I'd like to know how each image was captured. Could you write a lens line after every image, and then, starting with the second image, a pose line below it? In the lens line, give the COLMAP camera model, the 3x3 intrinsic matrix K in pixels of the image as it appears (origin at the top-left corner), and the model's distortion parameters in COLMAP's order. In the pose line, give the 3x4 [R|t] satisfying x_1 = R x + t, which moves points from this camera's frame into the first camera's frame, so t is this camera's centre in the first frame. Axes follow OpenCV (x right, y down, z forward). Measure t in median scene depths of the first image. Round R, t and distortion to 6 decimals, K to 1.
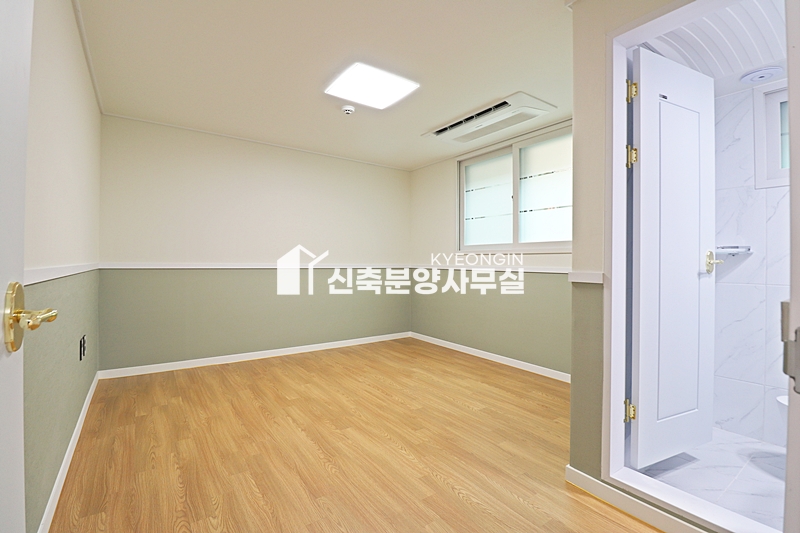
lens RADIAL K [[368.4, 0, 402.3], [0, 368.4, 263.2], [0, 0, 1]] dist [-0.019093, -0.001228]
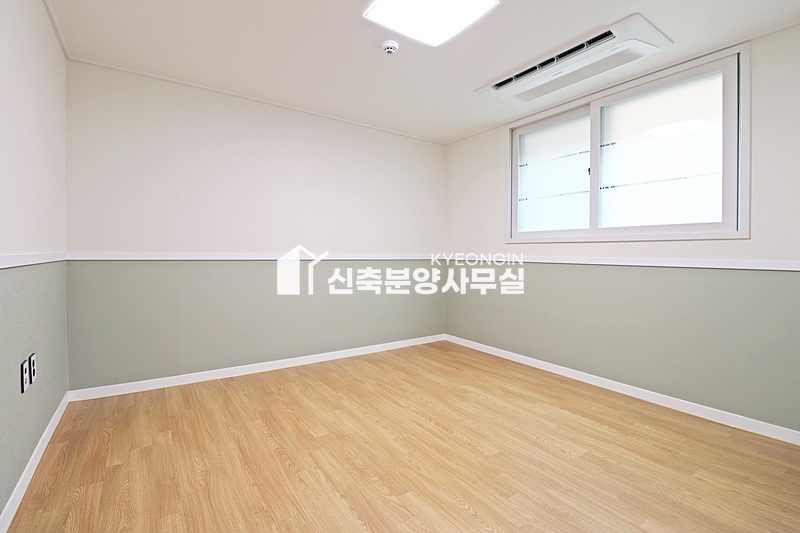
lens RADIAL K [[368.4, 0, 400.2], [0, 368.4, 262.9], [0, 0, 1]] dist [-0.019093, -0.001228]
pose [[0.999915, 0.000860, -0.013010, -0.118505], [-0.000535, 0.999688, 0.024967, 0.000884], [0.013028, -0.024958, 0.999604, 0.250338]]
